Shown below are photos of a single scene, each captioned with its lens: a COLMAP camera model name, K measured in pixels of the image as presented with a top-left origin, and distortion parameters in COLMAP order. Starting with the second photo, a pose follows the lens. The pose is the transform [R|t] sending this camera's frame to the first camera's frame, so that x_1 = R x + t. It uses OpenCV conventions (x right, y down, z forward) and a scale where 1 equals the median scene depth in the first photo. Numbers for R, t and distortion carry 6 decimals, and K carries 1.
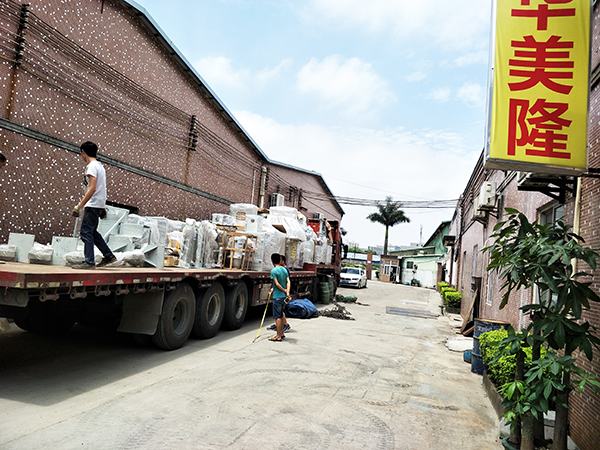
lens RADIAL K [[485.7, 0, 300.0], [0, 485.7, 225.0], [0, 0, 1]] dist [0.069696, -0.102362]
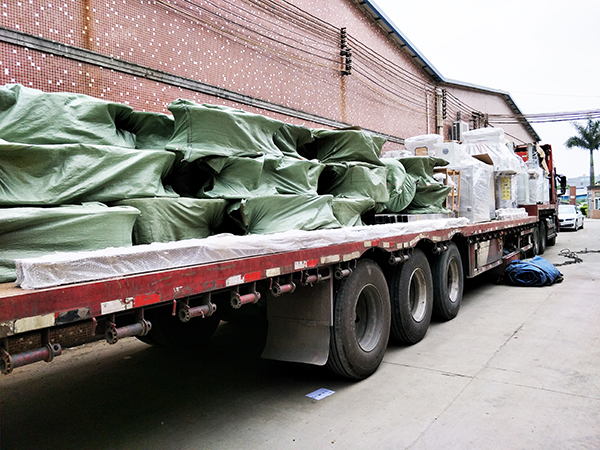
lens RADIAL K [[485.7, 0, 300.0], [0, 485.7, 225.0], [0, 0, 1]] dist [0.069696, -0.102362]
pose [[0.935650, -0.111772, -0.334761, -0.064441], [0.140842, 0.987975, 0.063780, 0.018729], [0.323607, -0.106824, 0.940142, 0.253142]]
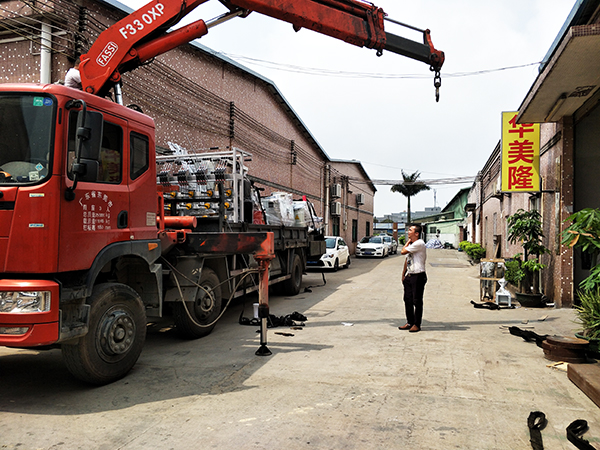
lens RADIAL K [[491.7, 0, 300.1], [0, 491.7, 237.0], [0, 0, 1]] dist [0.139208, -0.000617]
pose [[0.996603, -0.078996, -0.023278, -0.193238], [0.080565, 0.993790, 0.076747, -0.051318], [0.017071, -0.078362, 0.996779, -0.514097]]
